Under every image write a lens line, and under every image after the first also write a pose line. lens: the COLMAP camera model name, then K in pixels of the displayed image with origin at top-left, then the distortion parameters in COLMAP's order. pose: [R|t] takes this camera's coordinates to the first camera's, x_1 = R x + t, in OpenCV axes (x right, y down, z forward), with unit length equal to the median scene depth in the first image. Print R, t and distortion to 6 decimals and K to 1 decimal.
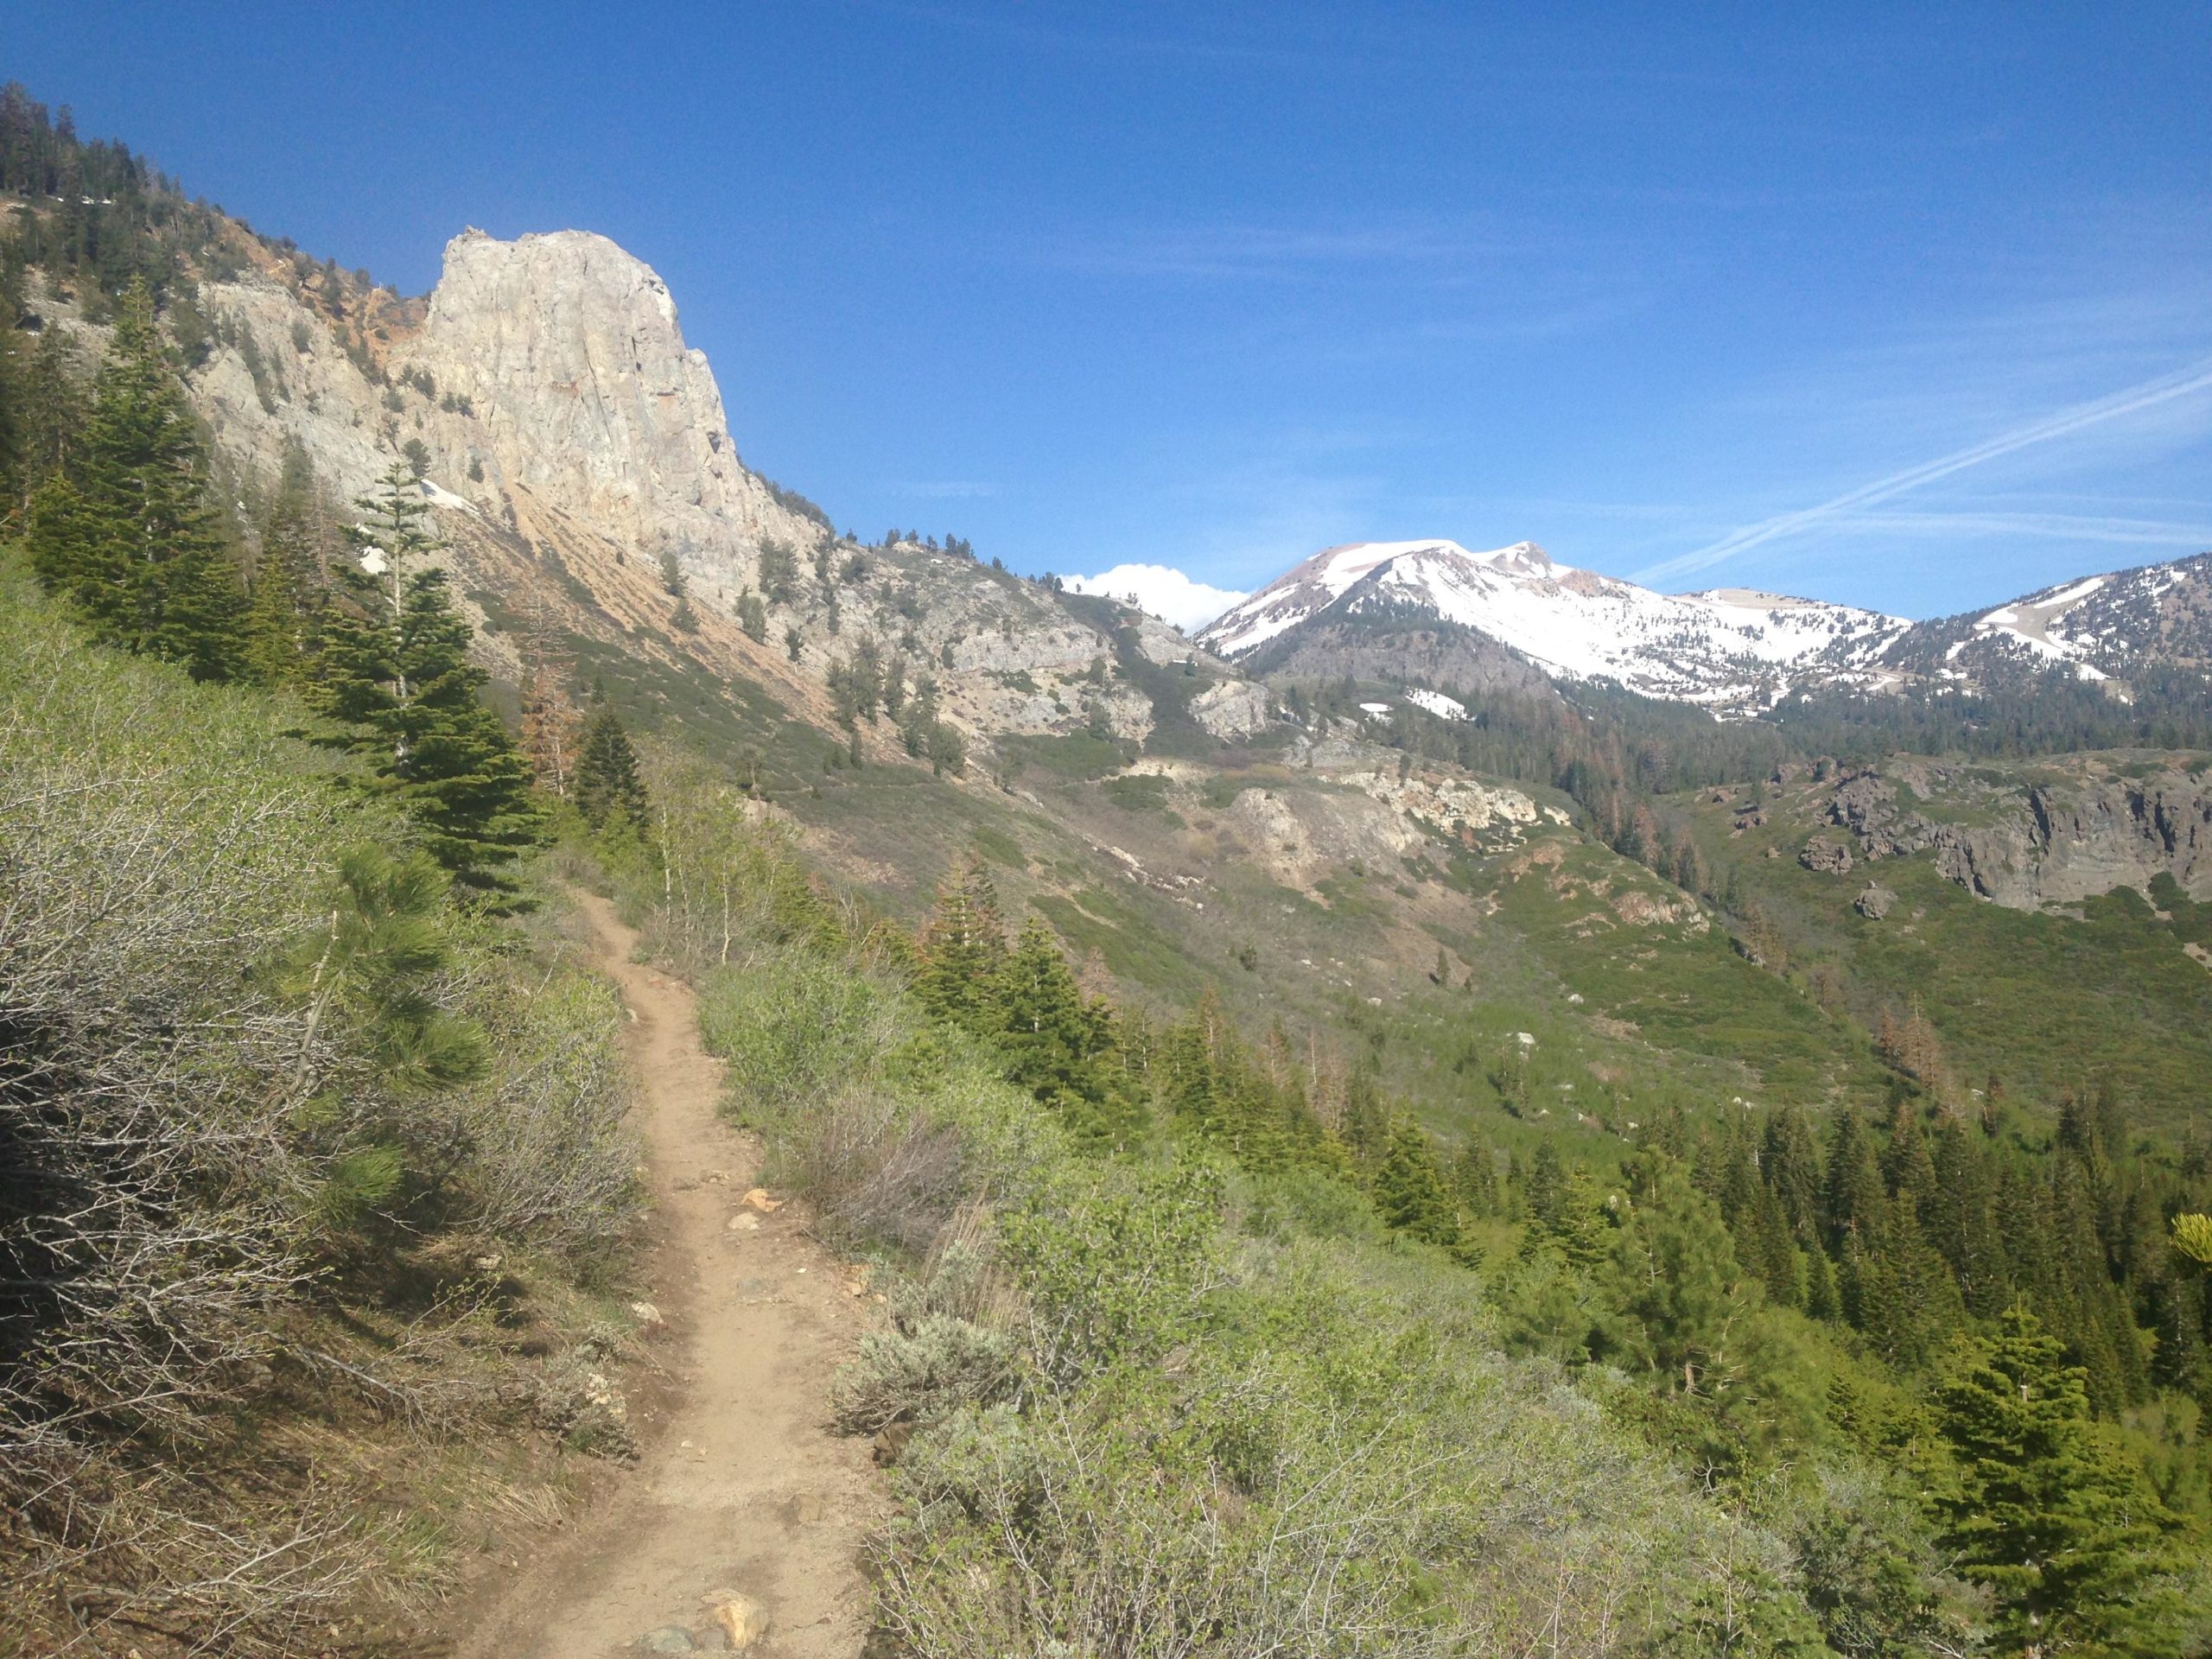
lens RADIAL K [[1995.6, 0, 1115.6], [0, 1995.6, 834.5], [0, 0, 1]] dist [0.105792, -0.160190]
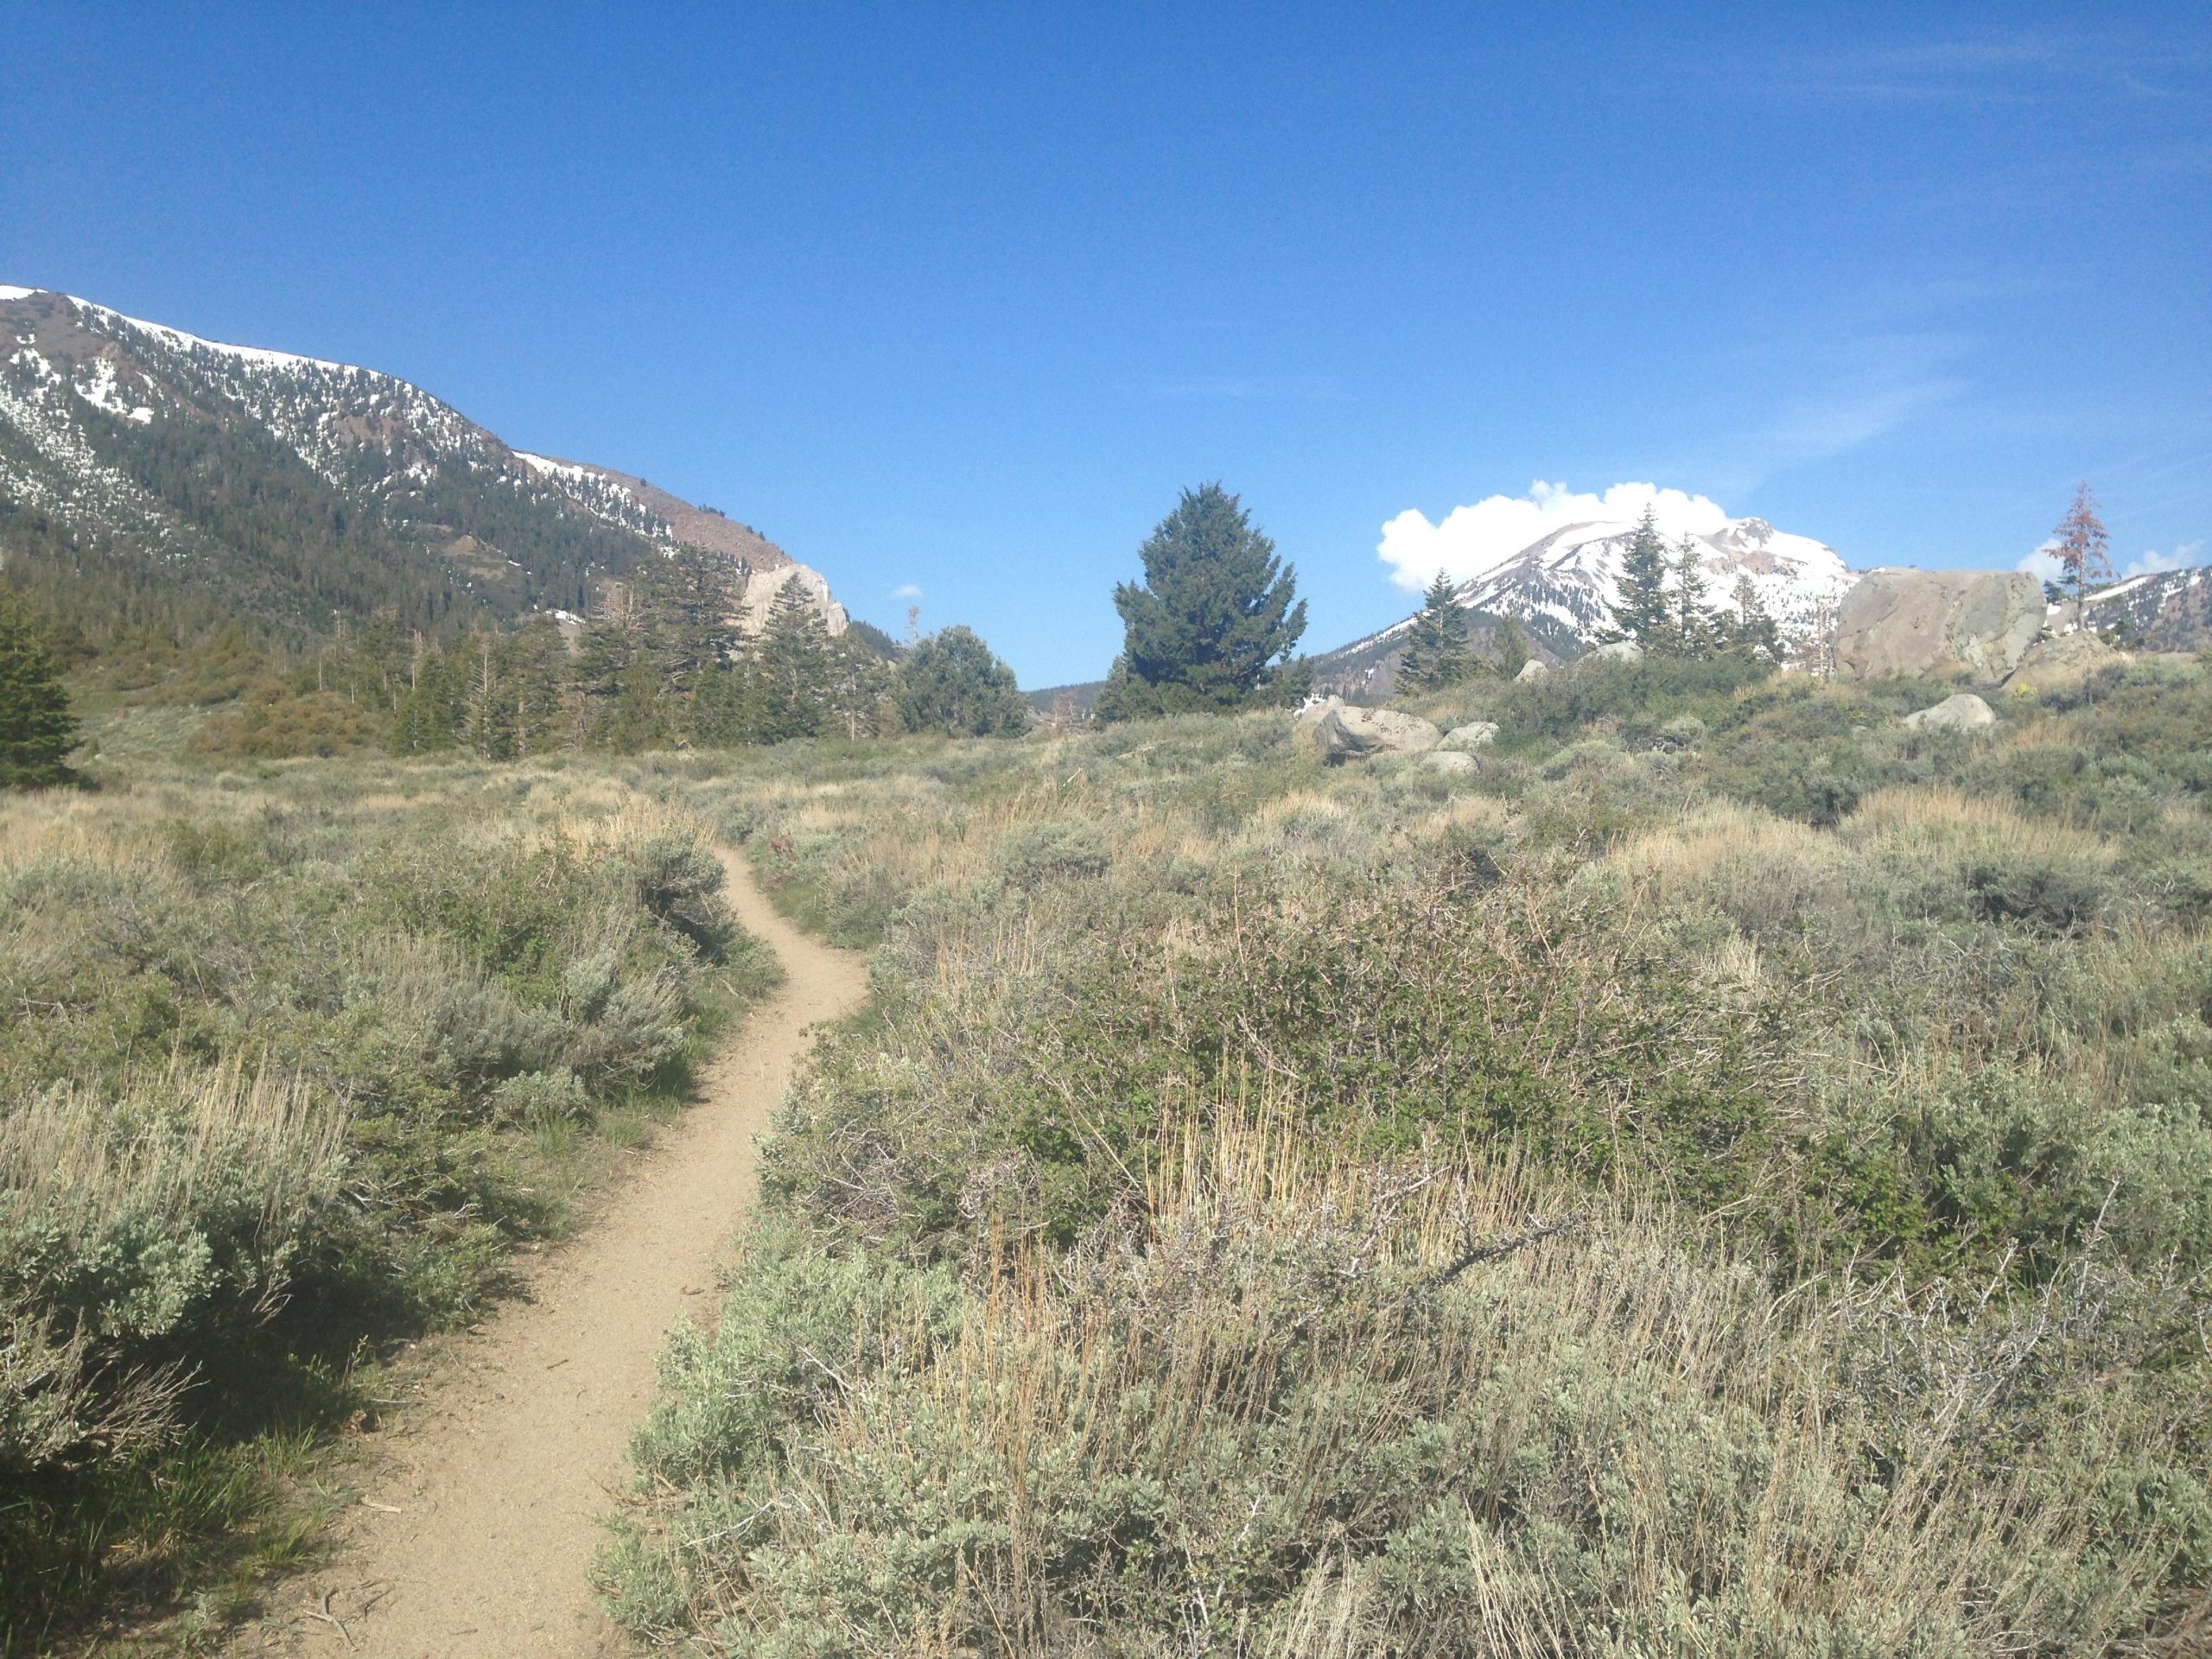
lens RADIAL K [[1995.6, 0, 1088.1], [0, 1995.6, 823.1], [0, 0, 1]] dist [0.105792, -0.160190]
pose [[0.965665, 0.048679, -0.255191, 0.916513], [-0.035902, 0.997868, 0.054494, -0.108628], [0.257299, -0.043461, 0.965354, -1.724734]]
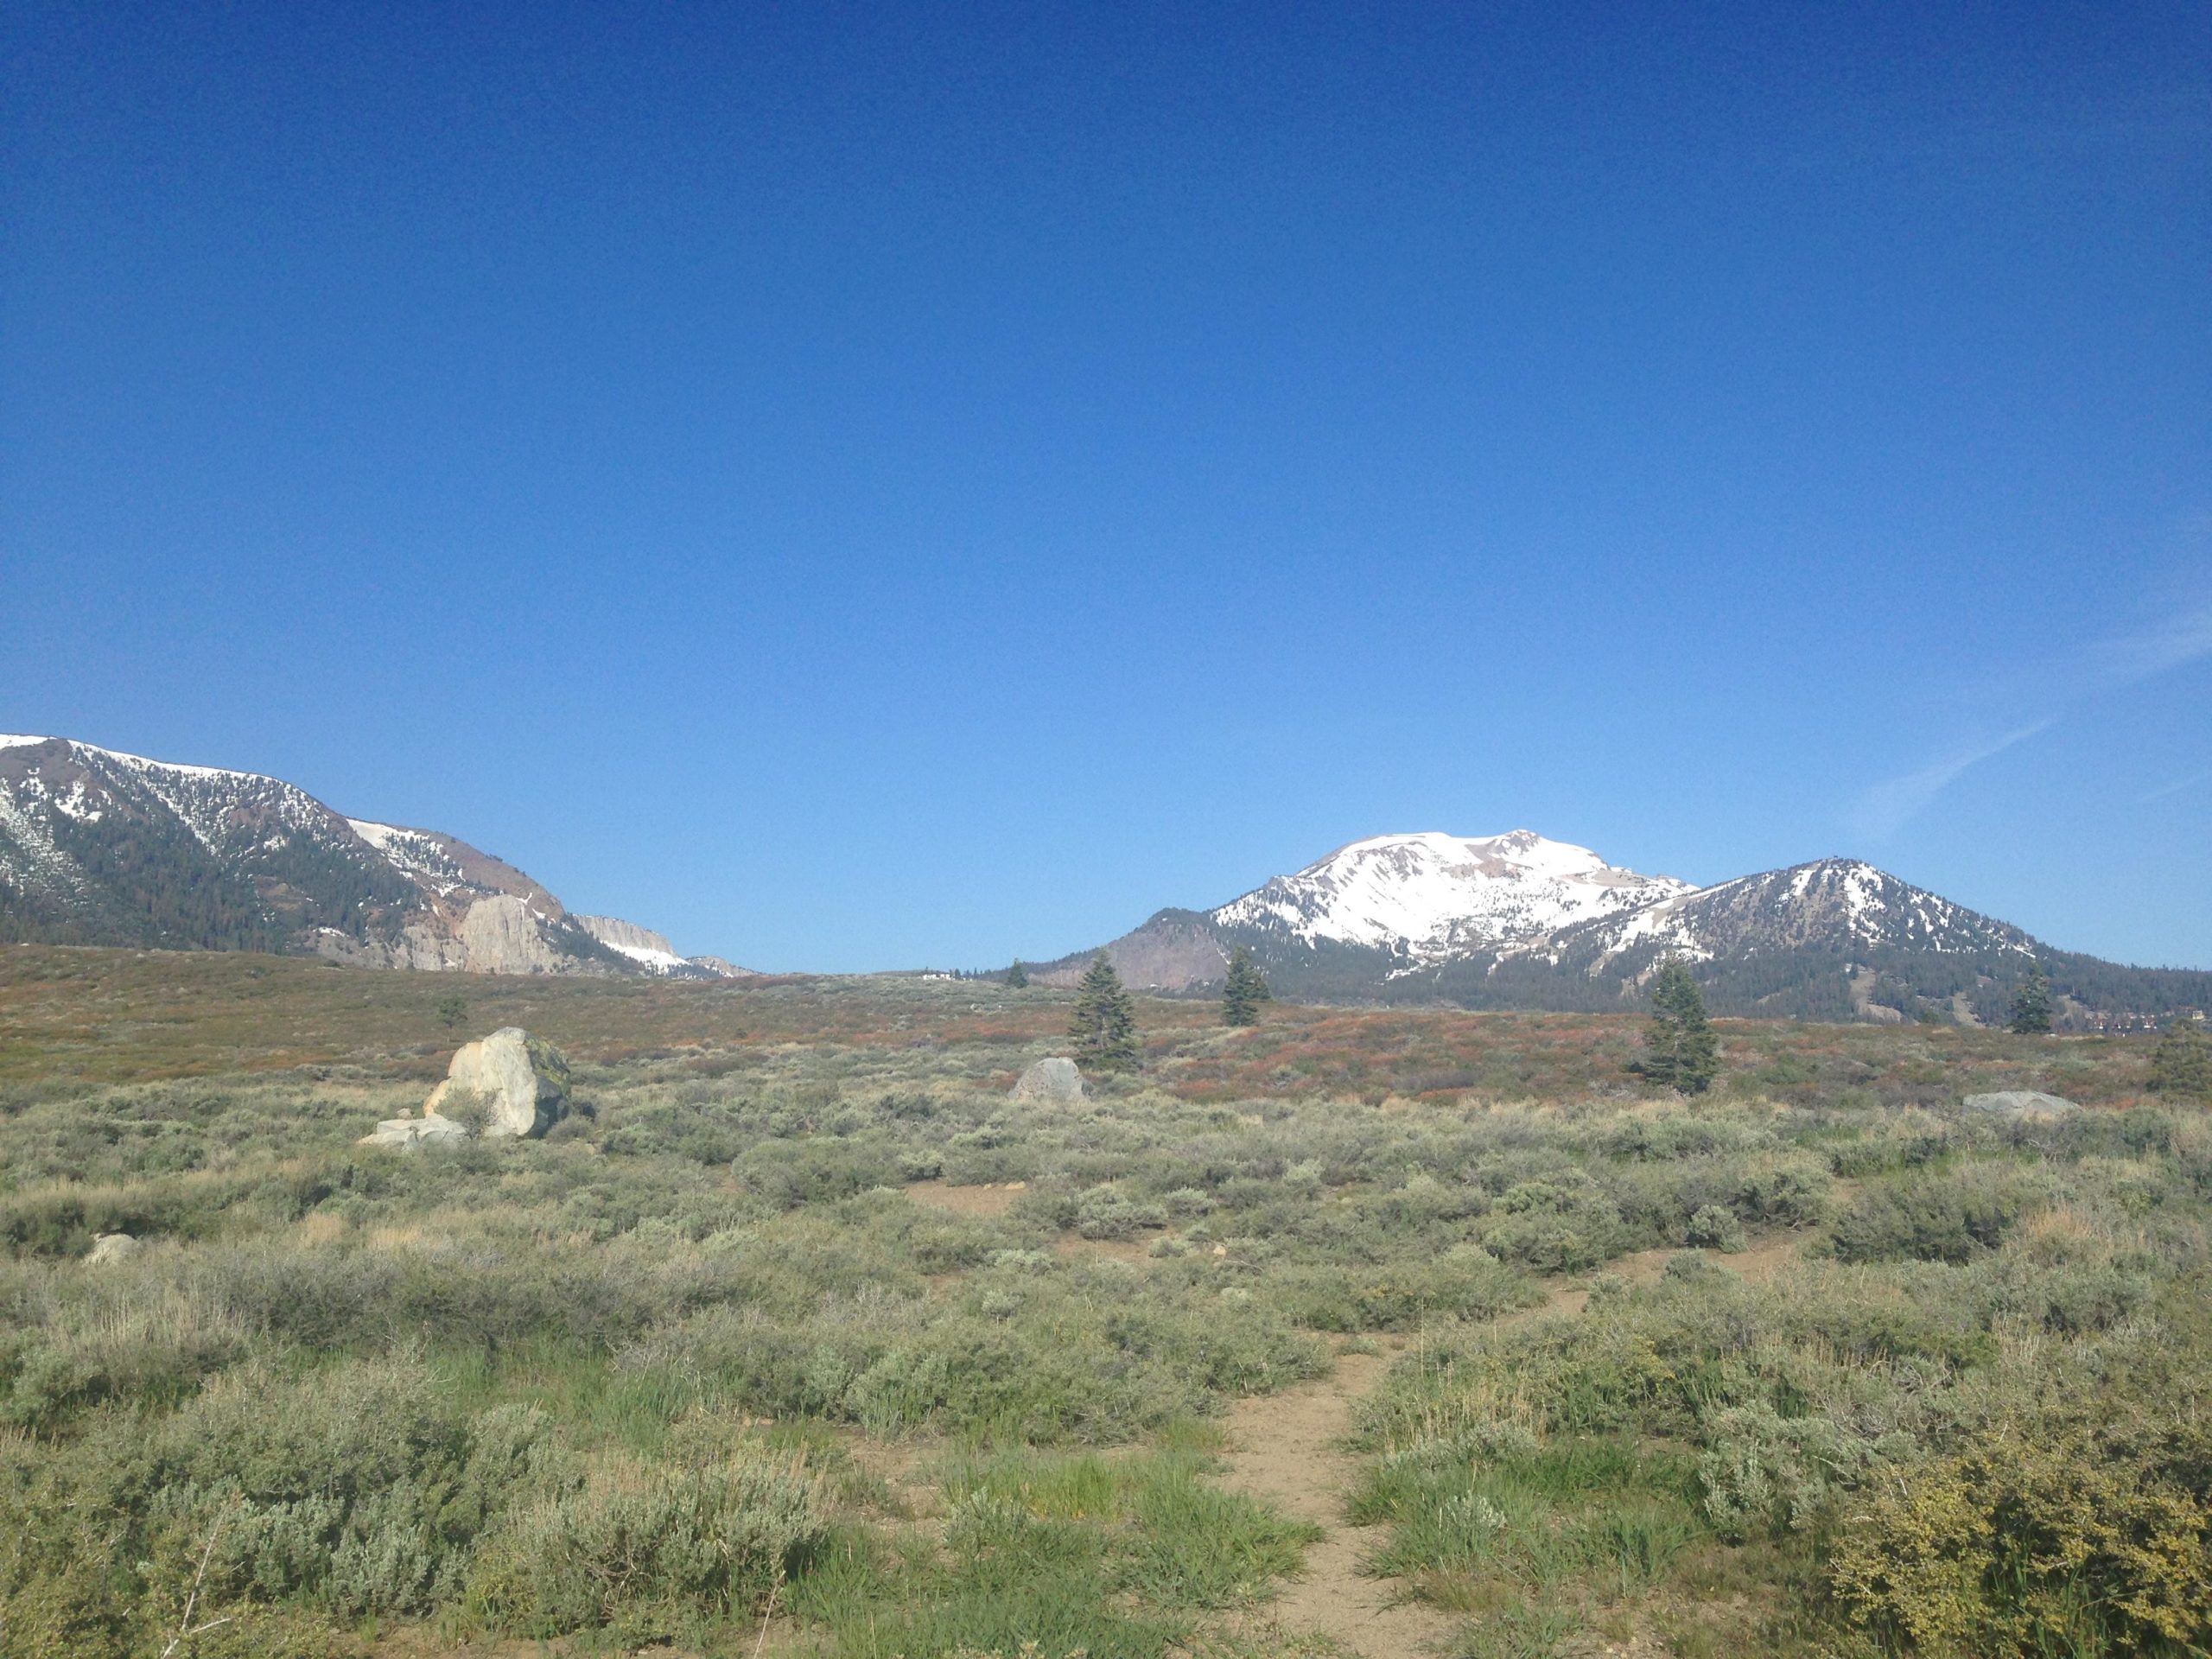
lens RADIAL K [[1995.6, 0, 1113.1], [0, 1995.6, 829.1], [0, 0, 1]] dist [0.105792, -0.160190]
pose [[0.946662, -0.009585, -0.322086, 2.576689], [-0.020698, 0.995684, -0.090466, -0.071428], [0.321564, 0.092307, 0.942378, -2.927952]]
